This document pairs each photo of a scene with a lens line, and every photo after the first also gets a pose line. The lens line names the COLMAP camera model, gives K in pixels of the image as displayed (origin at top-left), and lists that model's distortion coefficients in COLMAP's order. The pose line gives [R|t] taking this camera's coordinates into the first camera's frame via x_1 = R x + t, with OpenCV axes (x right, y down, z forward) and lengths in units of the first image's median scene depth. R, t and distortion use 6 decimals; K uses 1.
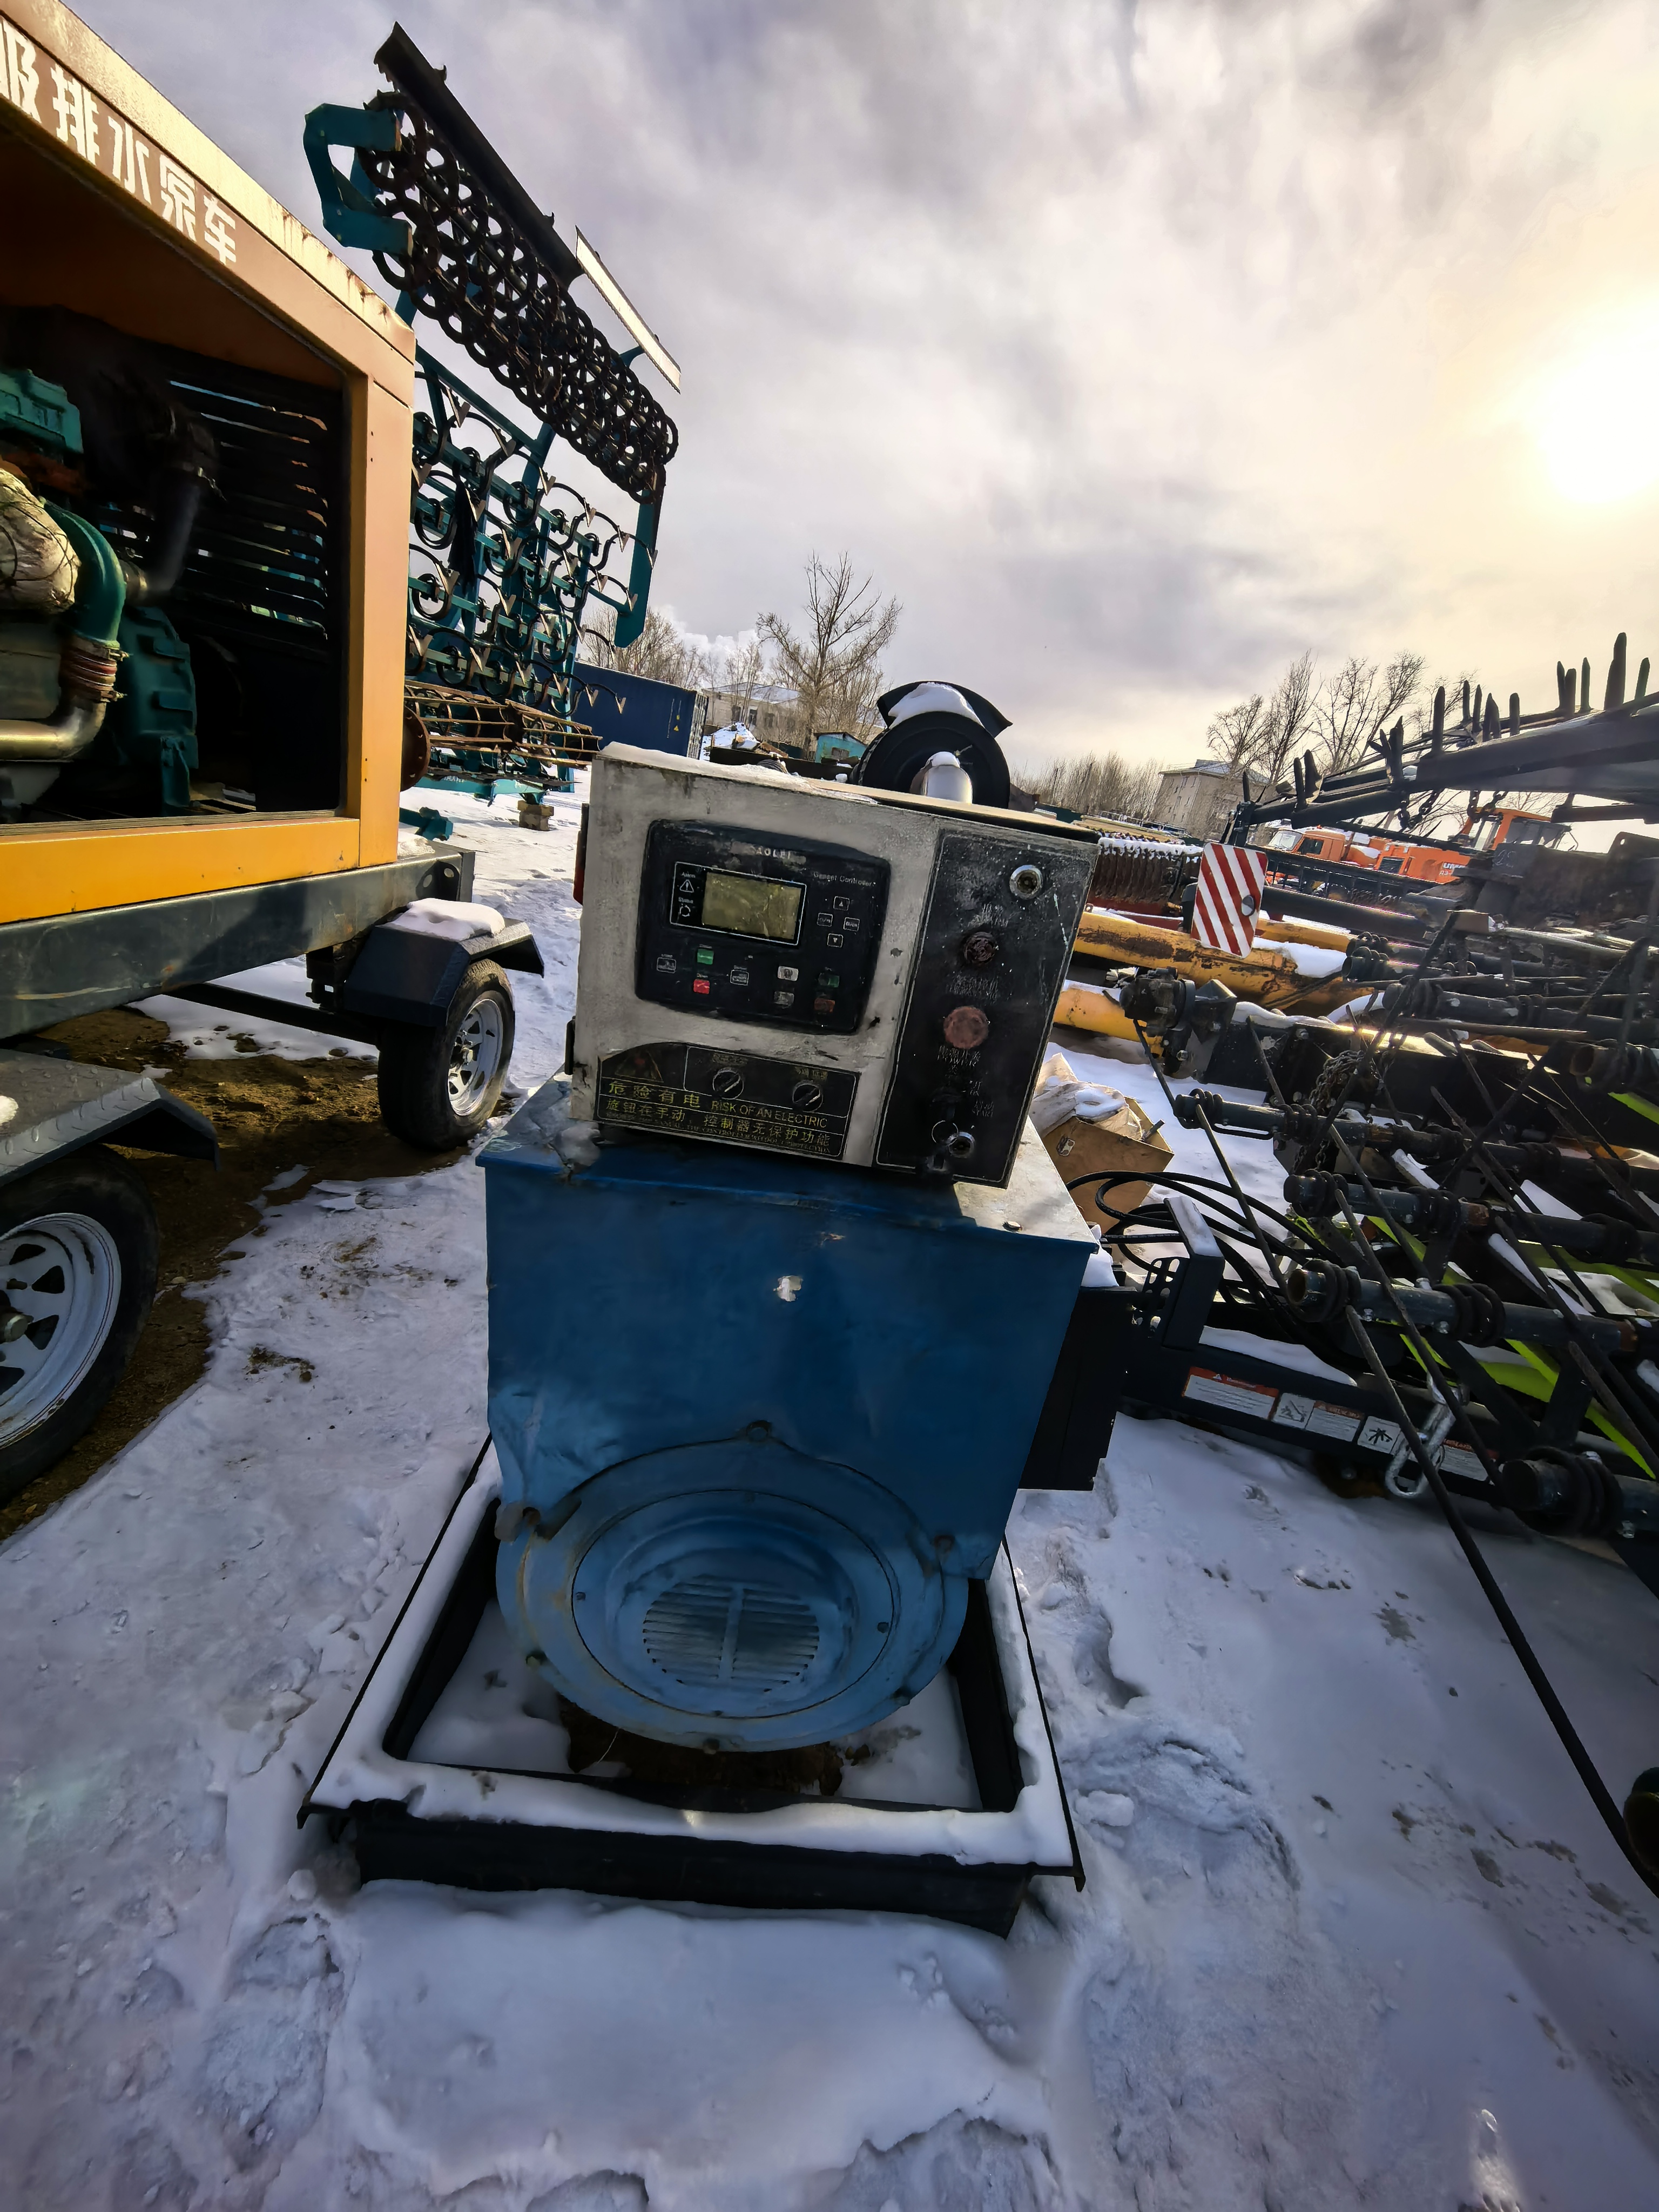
lens RADIAL K [[859.0, 0, 829.5], [0, 859.0, 1106.0], [0, 0, 1]] dist [0.018482, 0.000488]
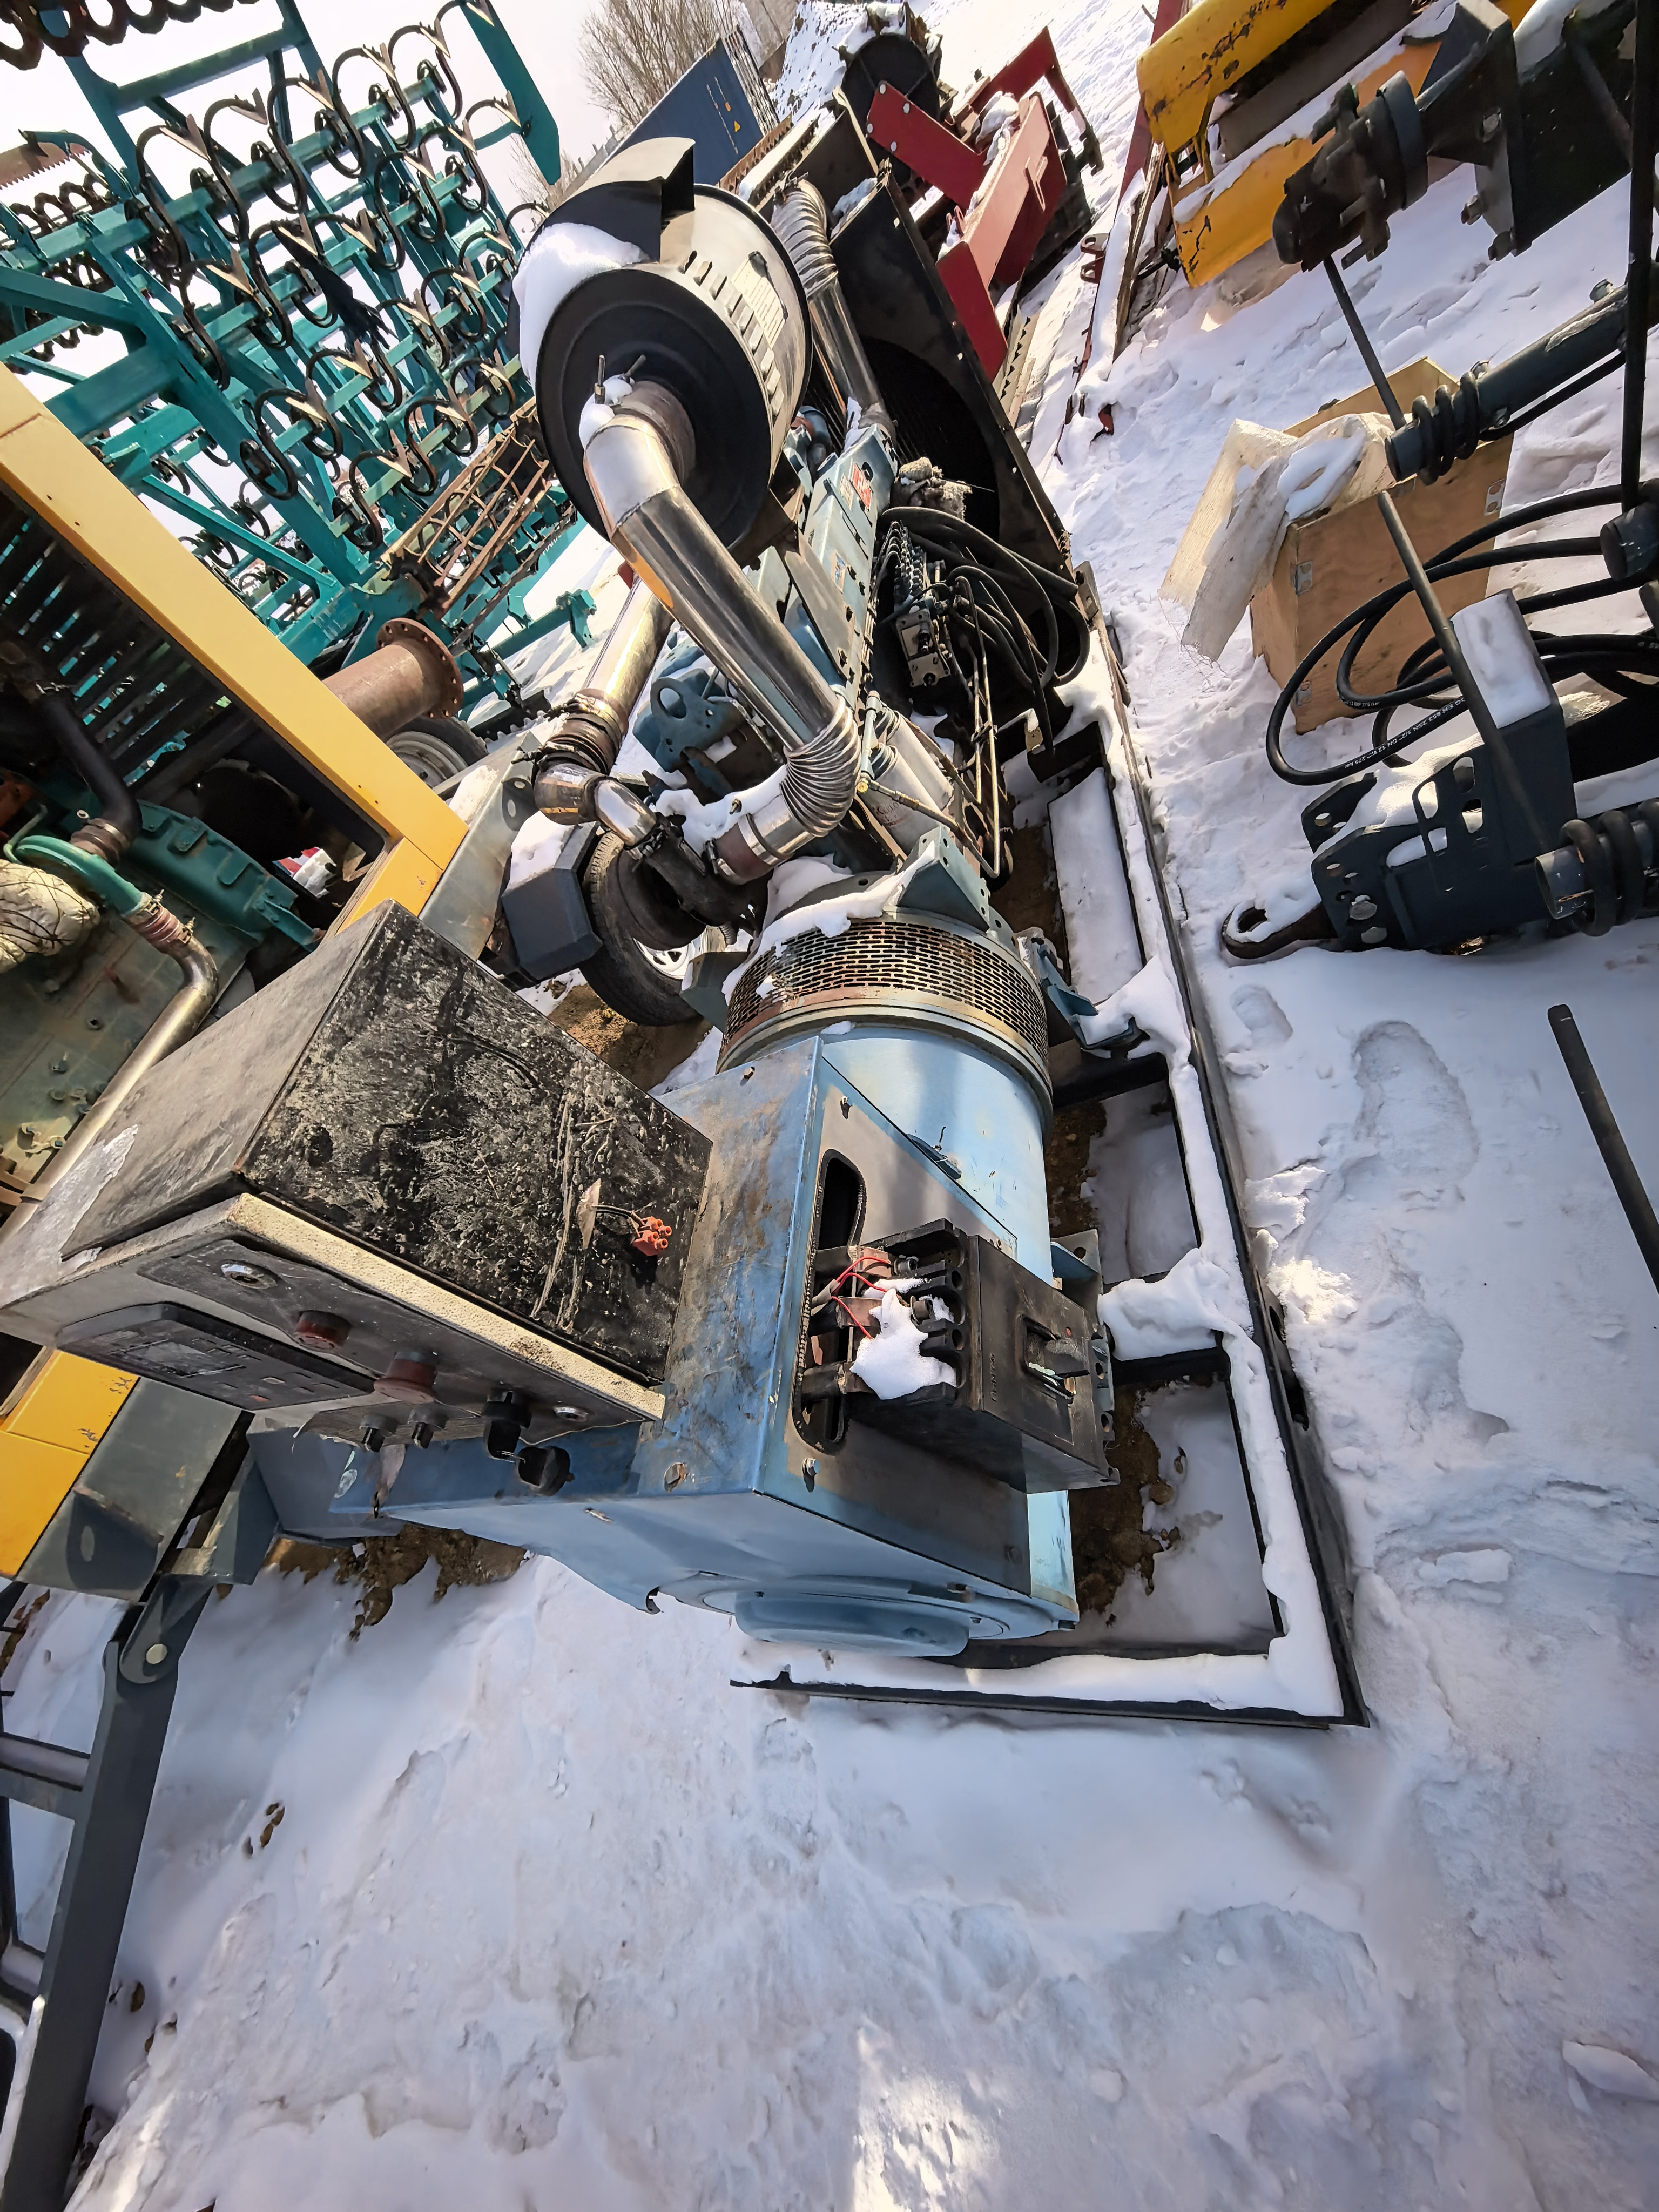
lens RADIAL K [[884.7, 0, 829.5], [0, 884.7, 1106.0], [0, 0, 1]] dist [-0.000296, 0.006641]
pose [[0.700131, -0.376902, -0.606434, 0.541613], [0.628520, 0.728317, 0.272977, -0.121626], [0.338790, -0.572276, 0.746808, 0.391584]]
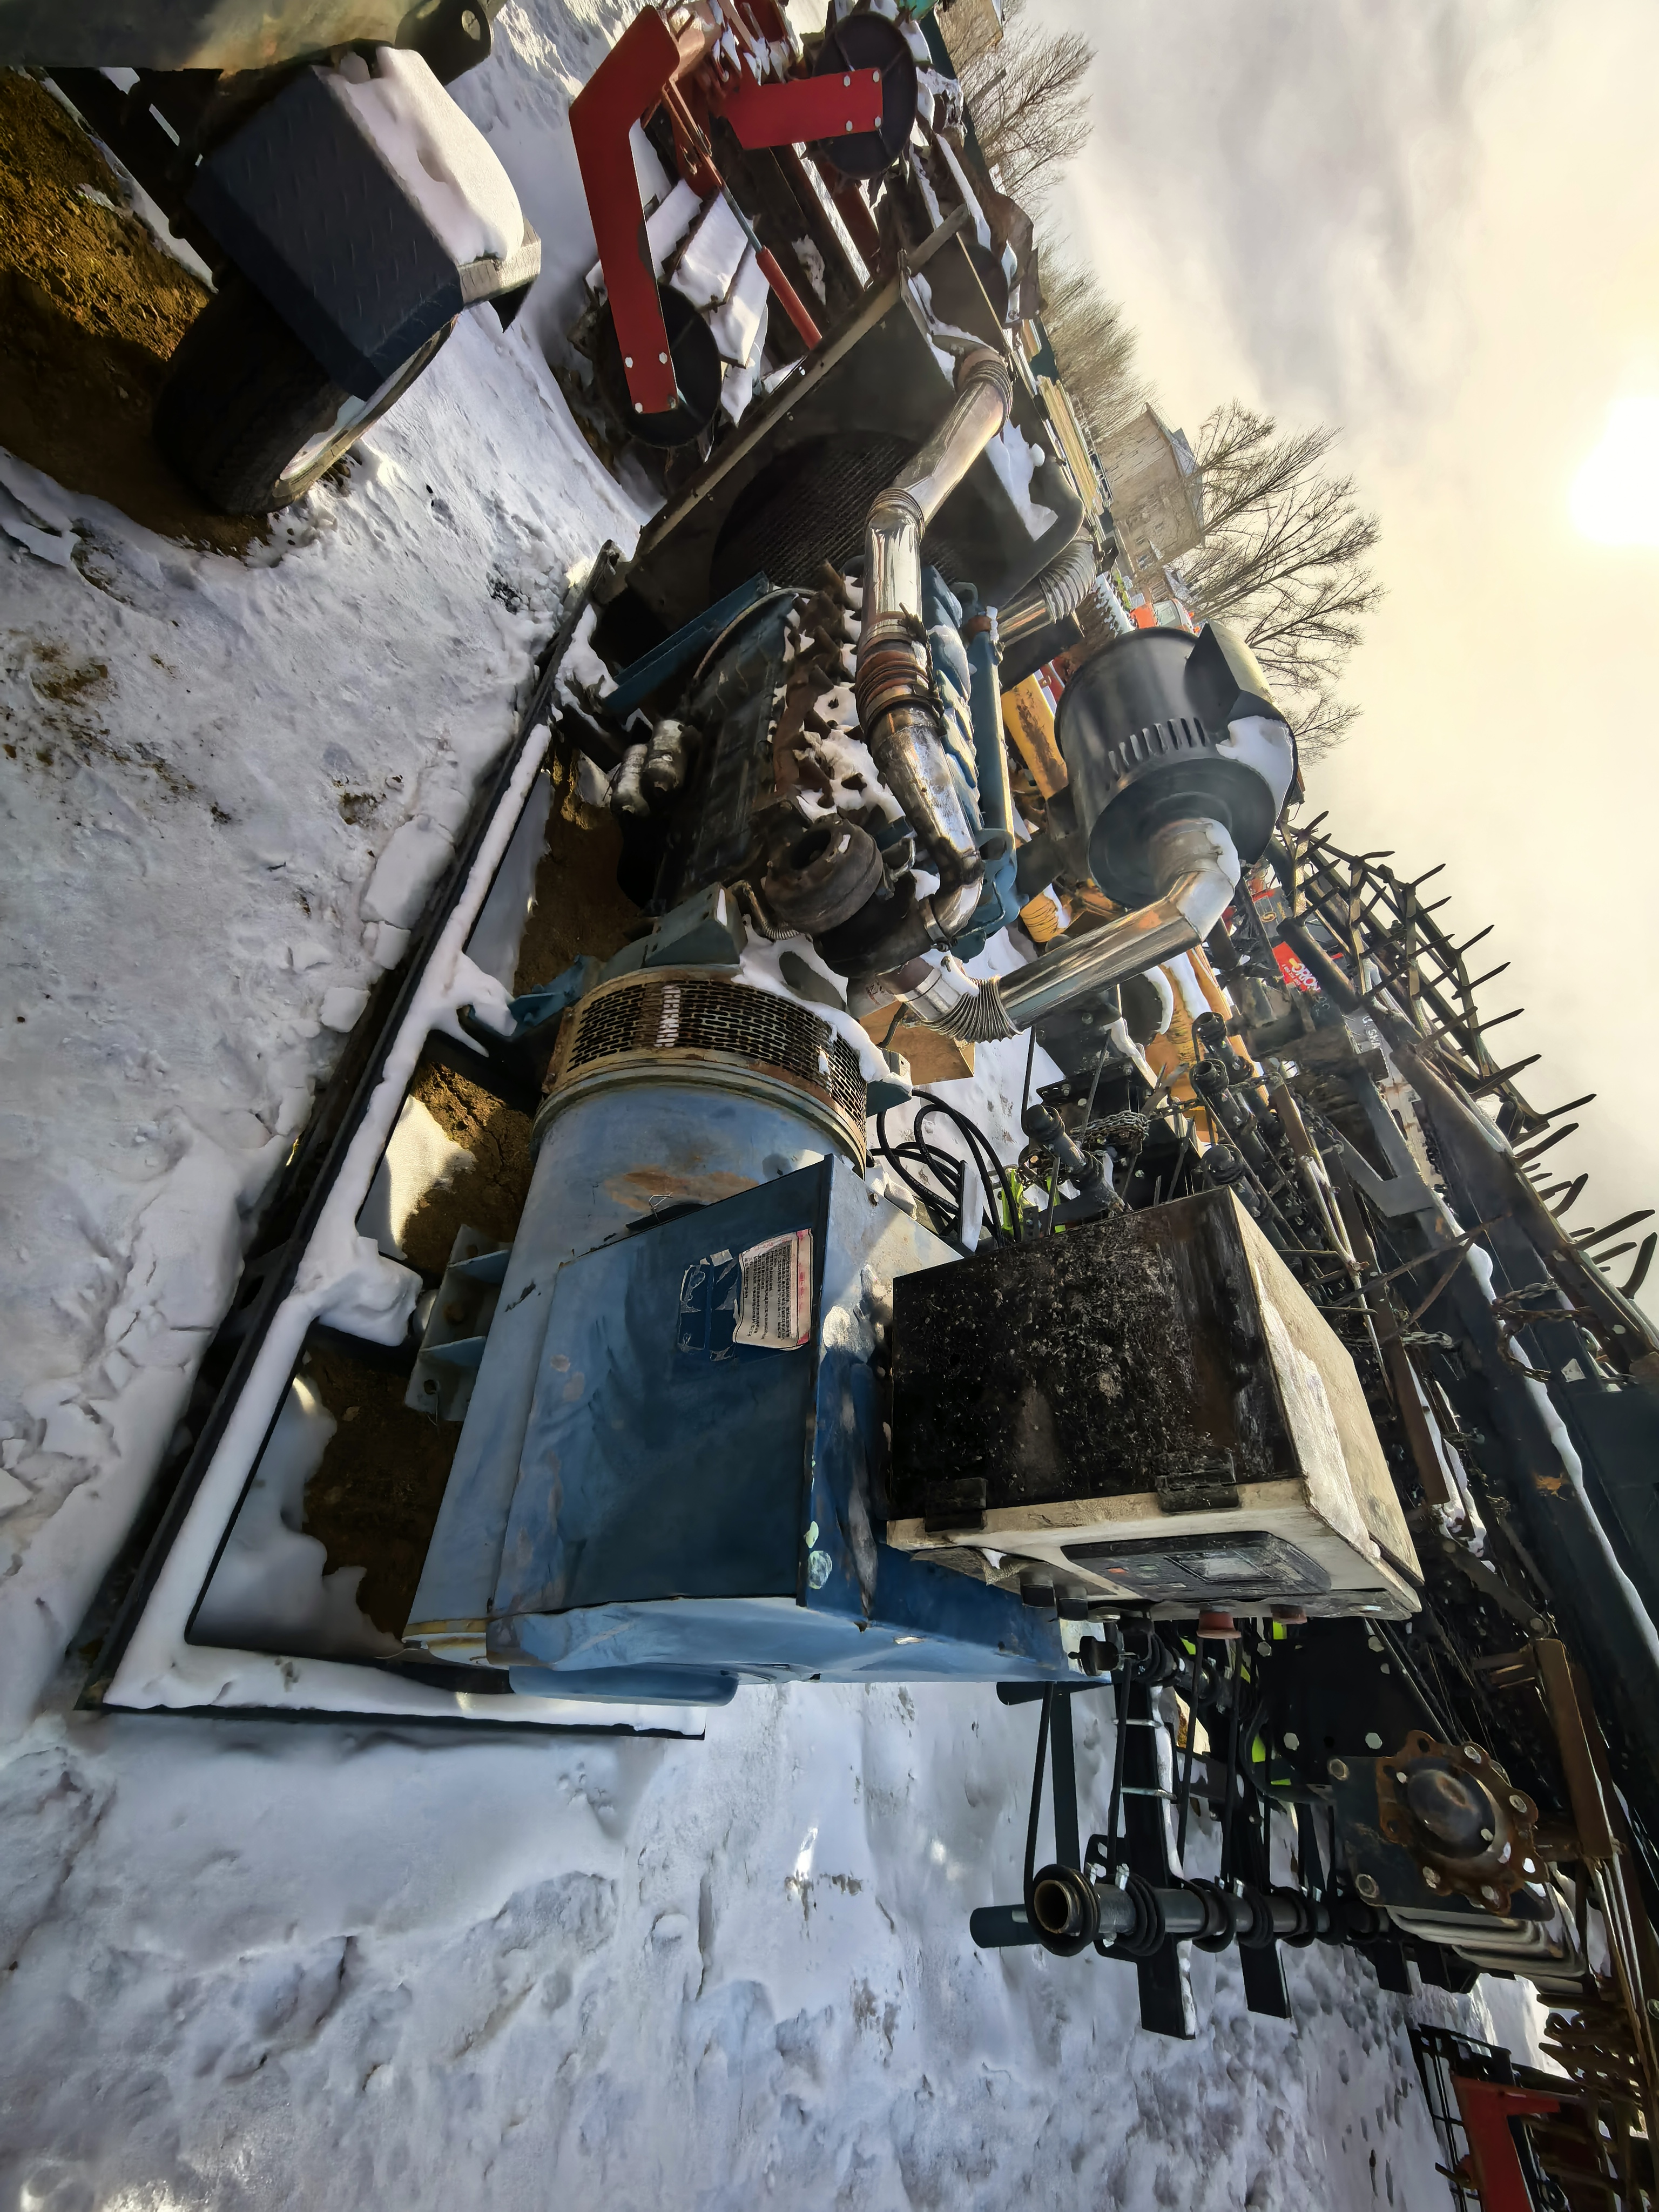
lens RADIAL K [[880.4, 0, 824.3], [0, 880.4, 1078.2], [0, 0, 1]] dist [0.014926, 0.000079]
pose [[0.712979, 0.443211, 0.543346, -0.640436], [-0.664101, 0.675498, 0.320426, -0.331804], [-0.225013, -0.589293, 0.775953, 0.367978]]
